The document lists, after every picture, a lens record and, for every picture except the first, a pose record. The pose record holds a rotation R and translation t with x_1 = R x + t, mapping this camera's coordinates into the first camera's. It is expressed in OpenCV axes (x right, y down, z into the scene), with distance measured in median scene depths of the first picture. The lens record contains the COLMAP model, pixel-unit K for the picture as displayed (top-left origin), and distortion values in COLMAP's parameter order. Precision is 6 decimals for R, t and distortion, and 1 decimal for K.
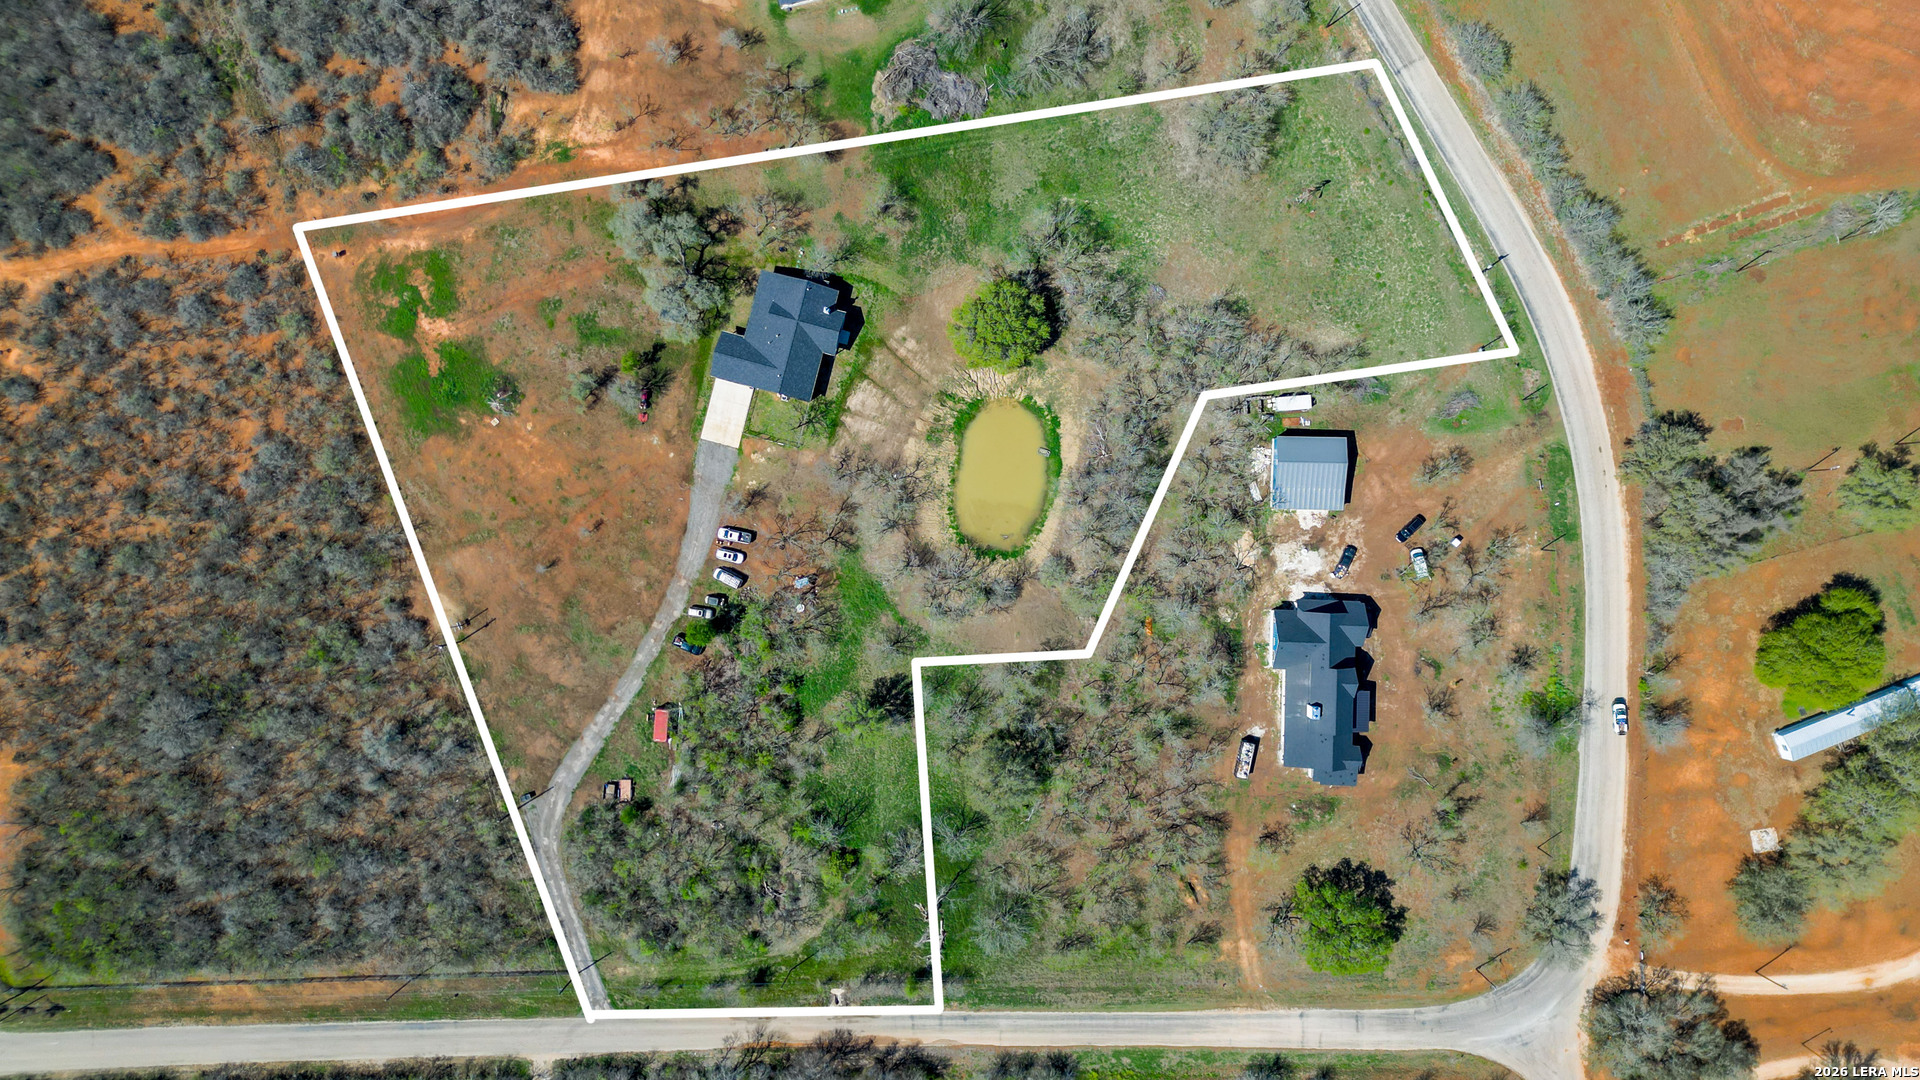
lens RADIAL K [[1328.2, 0, 960.0], [0, 1328.2, 540.0], [0, 0, 1]] dist [0.078243, -0.065743]
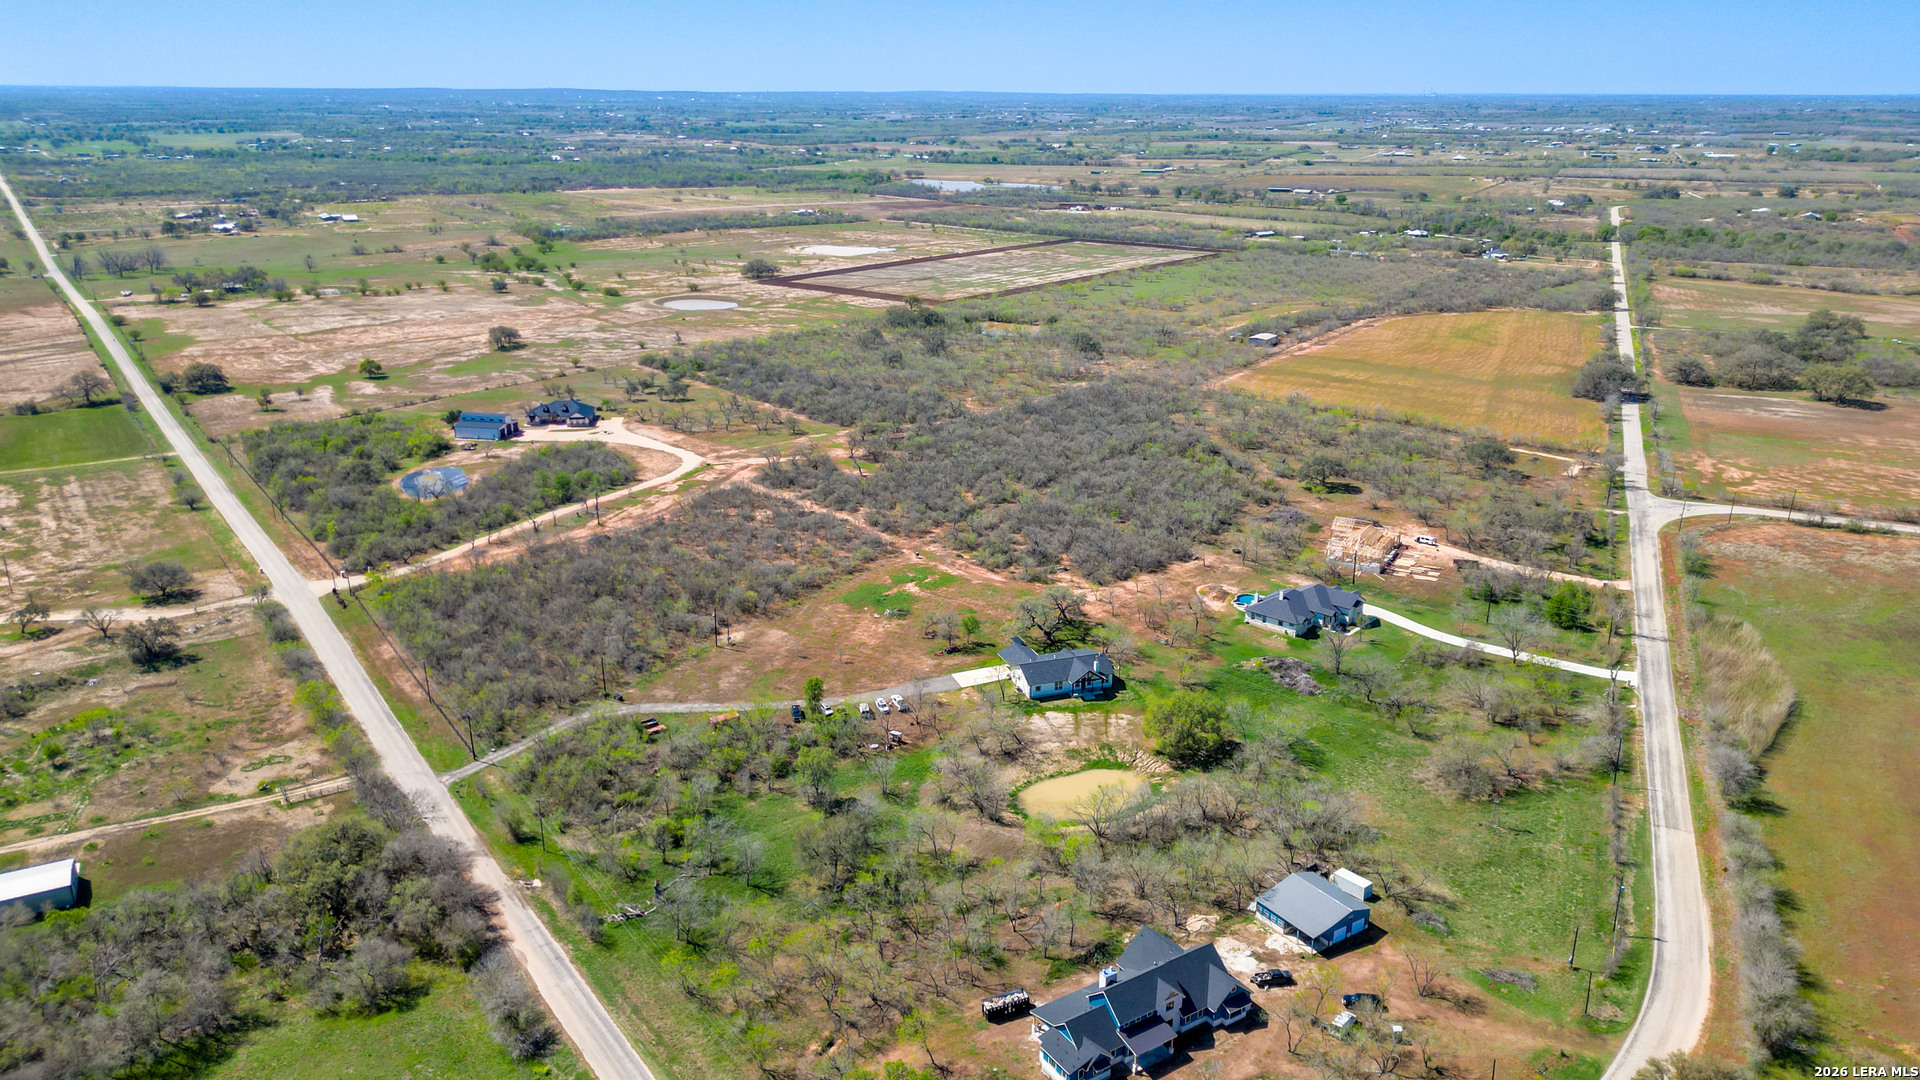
lens RADIAL K [[1328.2, 0, 960.0], [0, 1328.2, 540.0], [0, 0, 1]] dist [0.078243, -0.065743]
pose [[0.567800, 0.287633, -0.771279, 0.726203], [-0.822893, 0.174179, -0.540841, 0.563336], [-0.021223, 0.941769, 0.335590, 0.472016]]
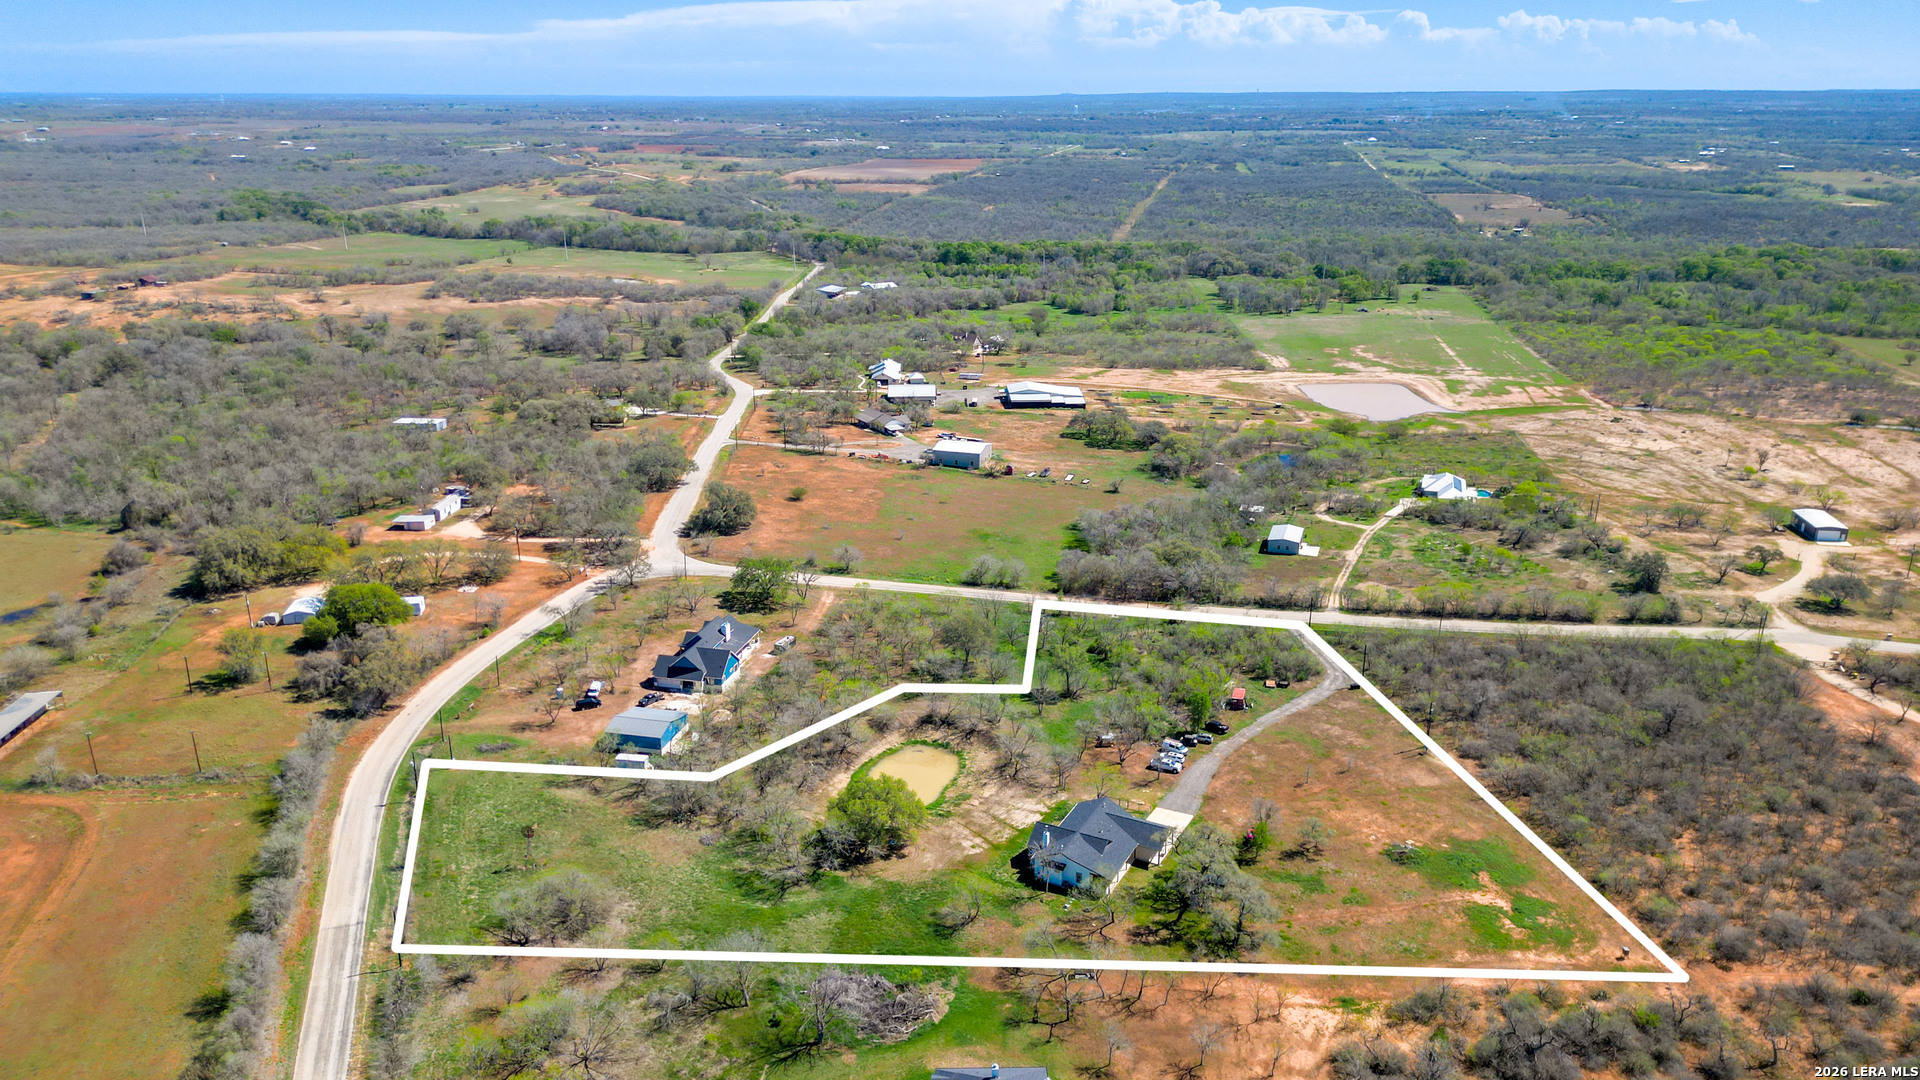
lens RADIAL K [[1328.2, 0, 960.0], [0, 1328.2, 540.0], [0, 0, 1]] dist [0.078243, -0.065743]
pose [[-0.976622, -0.041622, 0.210896, -0.227729], [0.213088, -0.316772, 0.924256, -0.978681], [0.028337, 0.947588, 0.318235, 0.483665]]
